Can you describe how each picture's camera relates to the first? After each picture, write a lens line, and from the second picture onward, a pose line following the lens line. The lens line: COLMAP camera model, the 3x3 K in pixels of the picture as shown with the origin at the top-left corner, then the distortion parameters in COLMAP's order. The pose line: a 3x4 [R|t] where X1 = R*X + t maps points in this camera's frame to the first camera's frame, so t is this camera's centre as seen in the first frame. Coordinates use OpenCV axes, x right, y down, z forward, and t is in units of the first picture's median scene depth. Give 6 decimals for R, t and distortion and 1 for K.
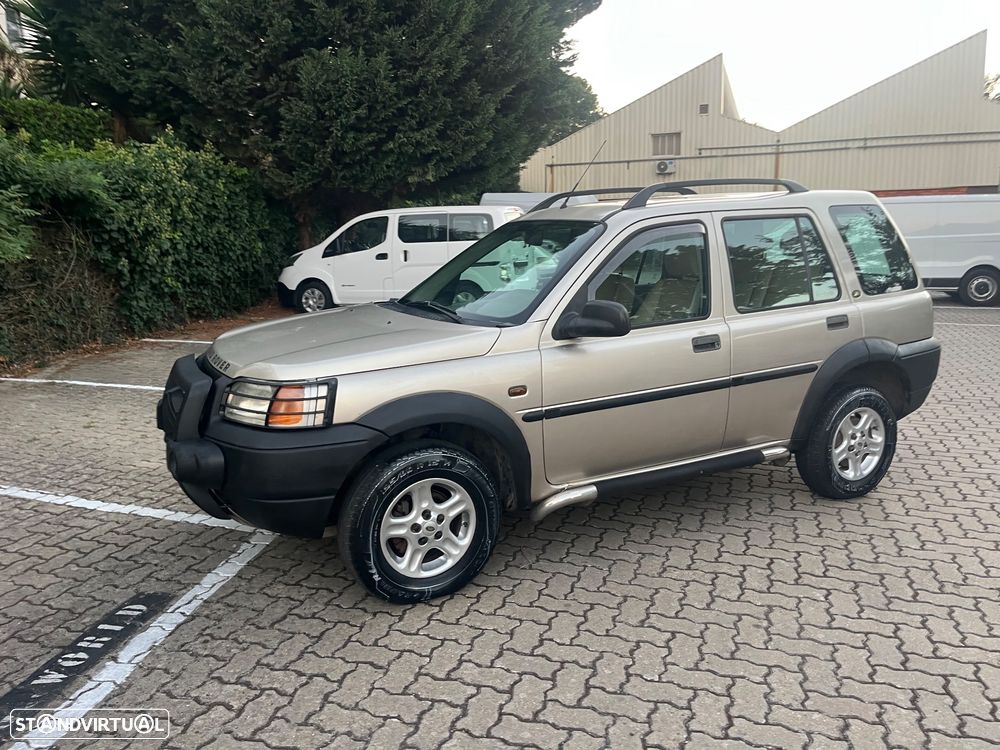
lens RADIAL K [[762.6, 0, 510.7], [0, 762.6, 367.4], [0, 0, 1]] dist [0.057284, -0.085305]
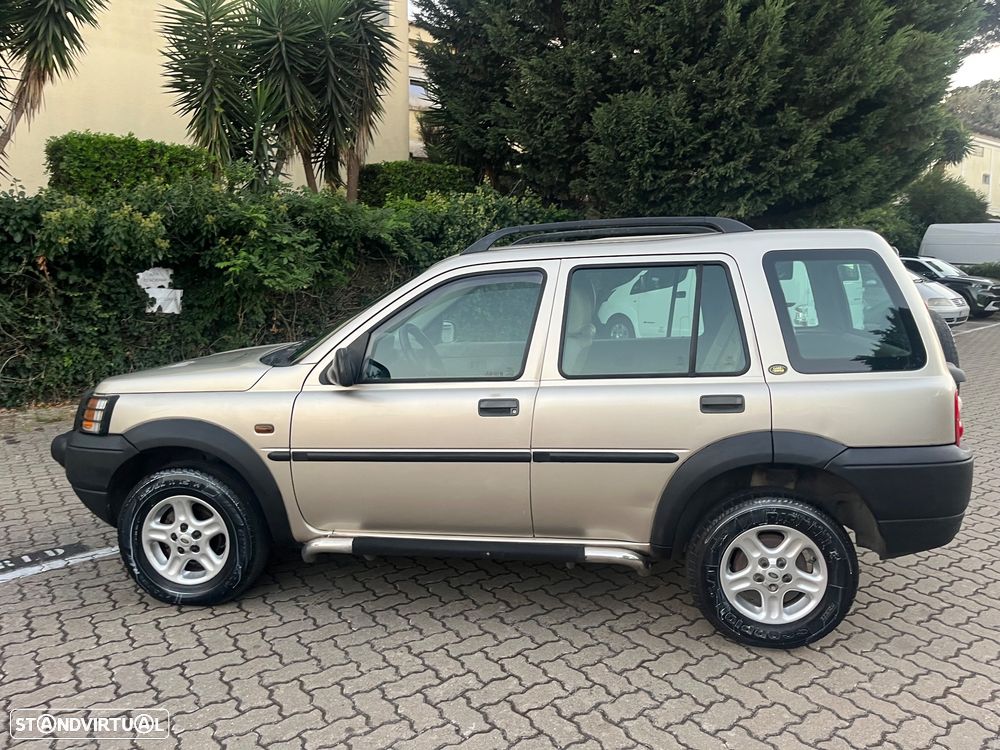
lens RADIAL K [[762.6, 0, 509.0], [0, 762.6, 366.7], [0, 0, 1]] dist [0.057284, -0.085305]
pose [[0.810259, 0.088859, -0.579296, 0.735041], [-0.113961, 0.993460, -0.007009, -0.070452], [0.574885, 0.071697, 0.815087, 0.279399]]
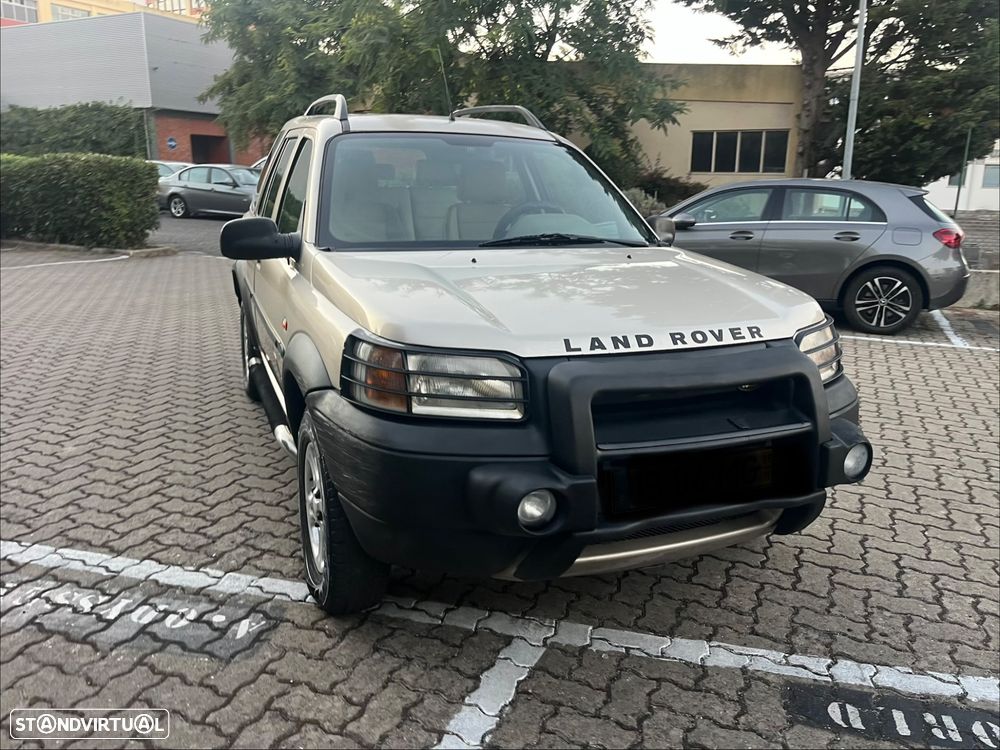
lens RADIAL K [[762.6, 0, 509.6], [0, 762.6, 371.8], [0, 0, 1]] dist [0.057284, -0.085305]
pose [[0.072493, -0.232265, 0.969947, -0.883969], [0.160202, 0.962590, 0.218530, -0.124931], [-0.984419, 0.139546, 0.106990, 0.960994]]
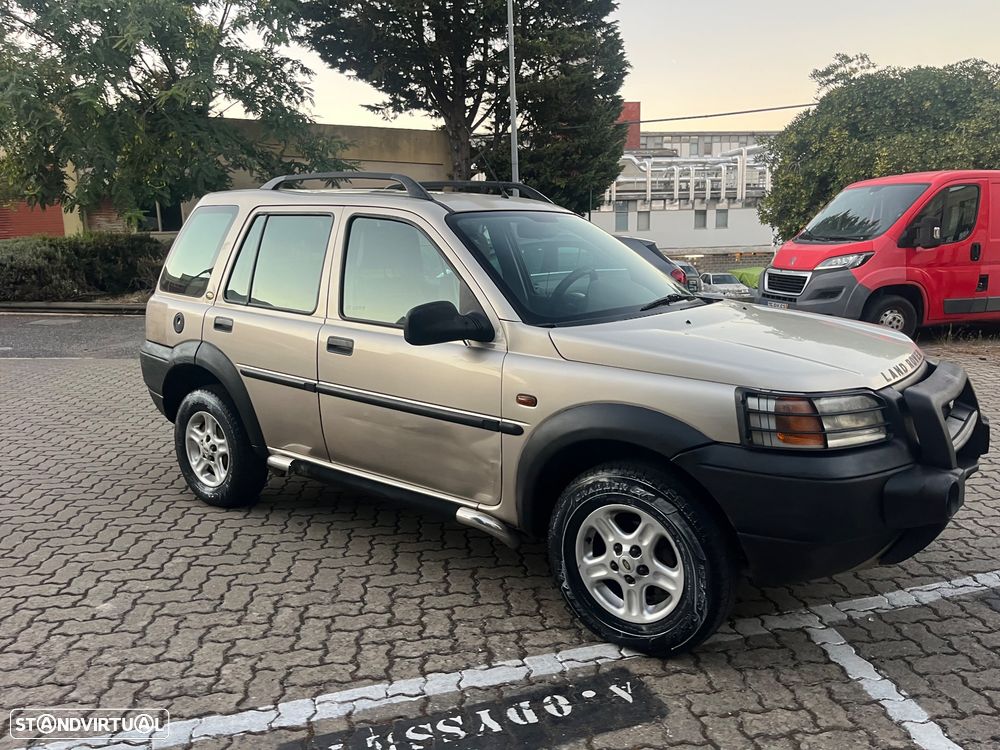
lens RADIAL K [[762.6, 0, 508.3], [0, 762.6, 367.4], [0, 0, 1]] dist [0.057284, -0.085305]
pose [[-0.435362, -0.141220, 0.889110, -0.837049], [0.182874, 0.953156, 0.240939, -0.255591], [-0.881486, 0.267491, -0.389142, 1.526018]]
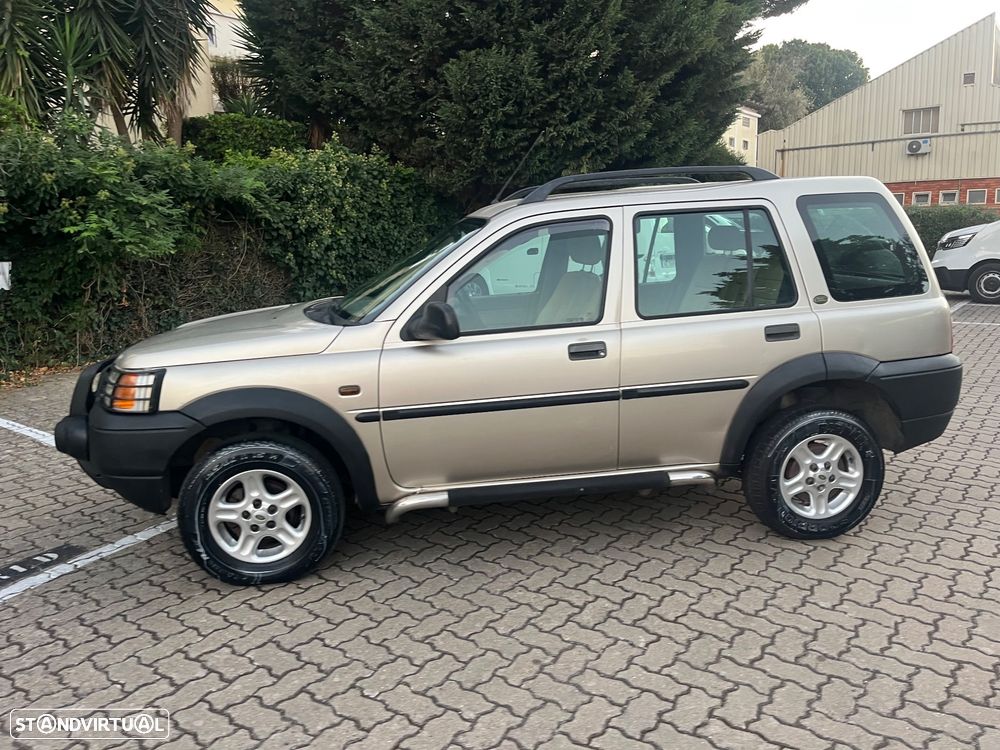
lens RADIAL K [[762.6, 0, 509.4], [0, 762.6, 373.7], [0, 0, 1]] dist [0.057284, -0.085305]
pose [[0.945232, 0.051973, -0.322235, 0.443277], [-0.046228, 0.998606, 0.025461, -0.022268], [0.323110, -0.009170, 0.946317, 0.098481]]
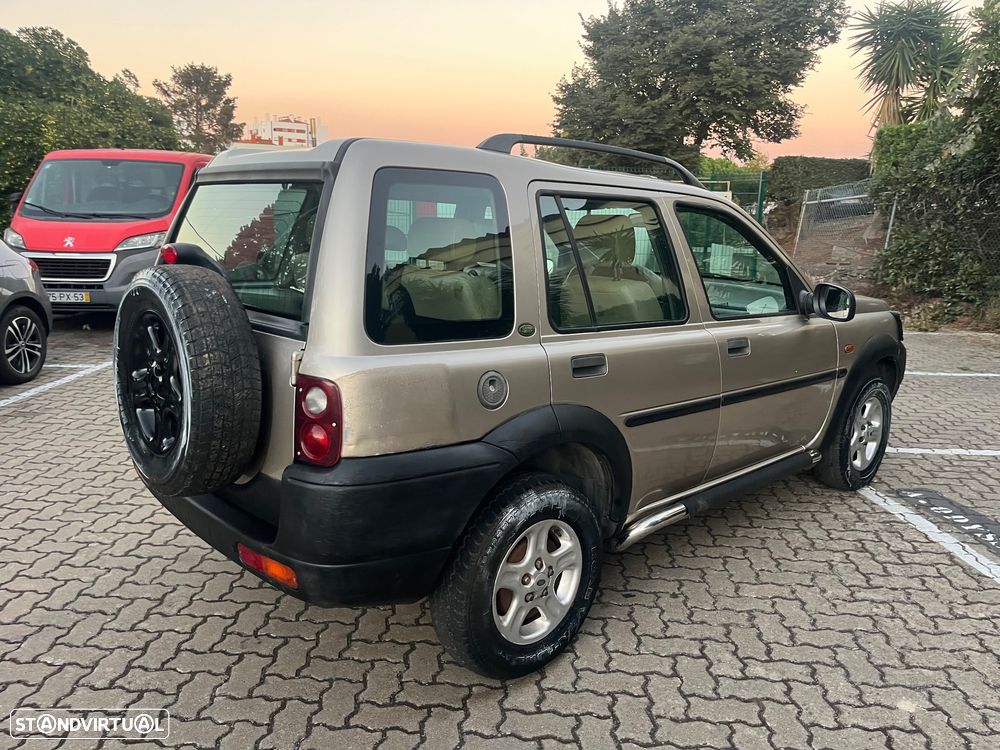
lens RADIAL K [[762.6, 0, 513.6], [0, 762.6, 371.9], [0, 0, 1]] dist [0.057284, -0.085305]
pose [[-0.959205, 0.050110, -0.278237, 0.506737], [-0.062430, 0.922326, 0.381336, -0.376148], [0.275734, 0.383149, -0.881571, 2.016966]]
